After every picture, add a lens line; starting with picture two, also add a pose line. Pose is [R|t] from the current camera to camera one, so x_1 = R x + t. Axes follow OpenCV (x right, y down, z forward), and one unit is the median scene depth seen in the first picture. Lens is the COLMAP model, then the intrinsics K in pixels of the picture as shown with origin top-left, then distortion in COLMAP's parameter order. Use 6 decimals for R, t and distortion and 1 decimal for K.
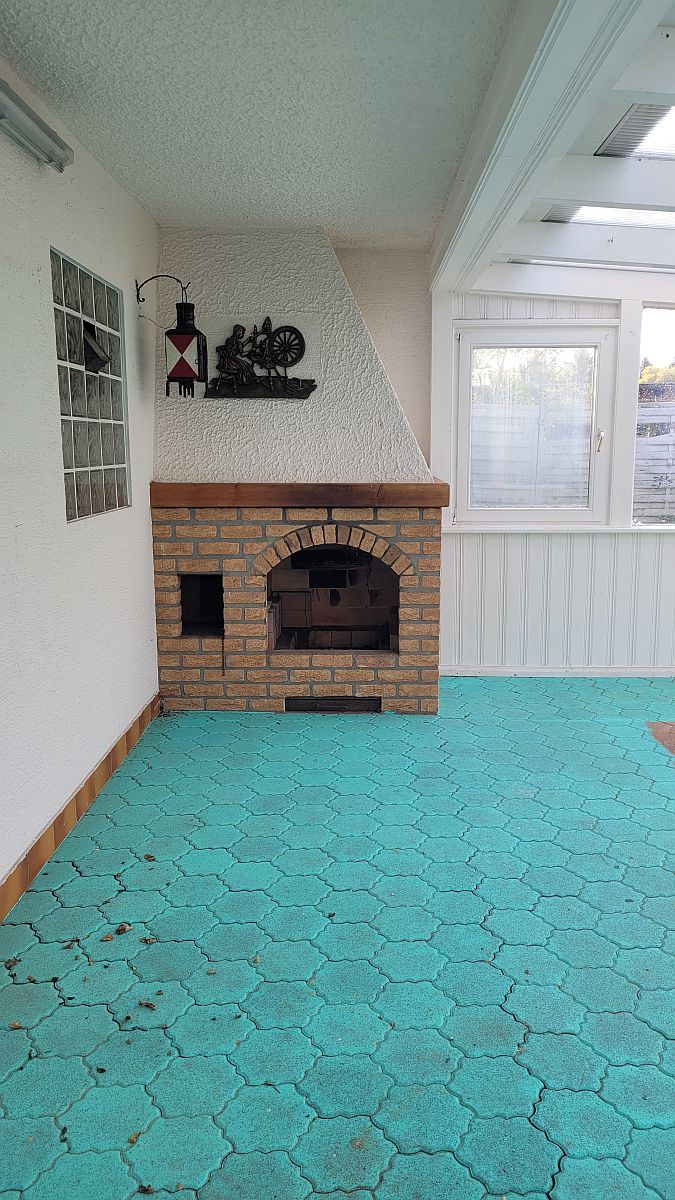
lens RADIAL K [[899.3, 0, 342.0], [0, 899.3, 599.4], [0, 0, 1]] dist [0.007930, 0.001514]
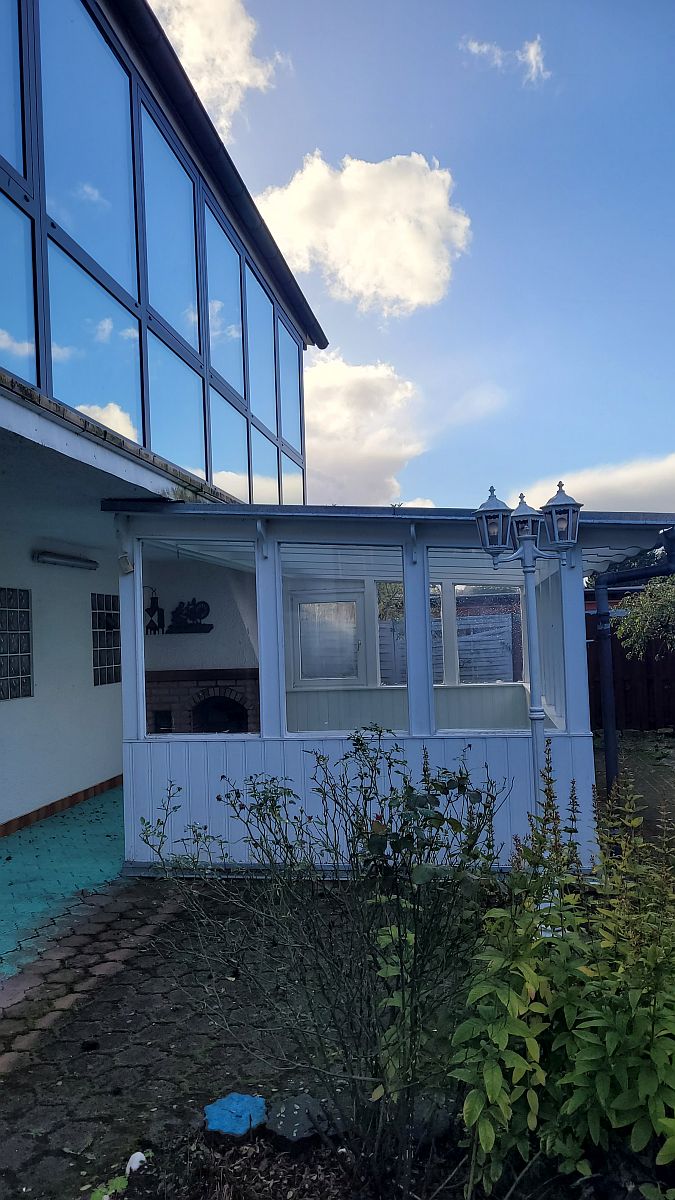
lens RADIAL K [[899.3, 0, 334.6], [0, 899.3, 599.1], [0, 0, 1]] dist [0.007930, 0.001514]
pose [[0.991125, -0.035289, -0.128165, 0.575335], [0.008867, 0.979524, -0.201131, 0.156450], [0.132639, 0.198209, 0.971144, -1.198065]]
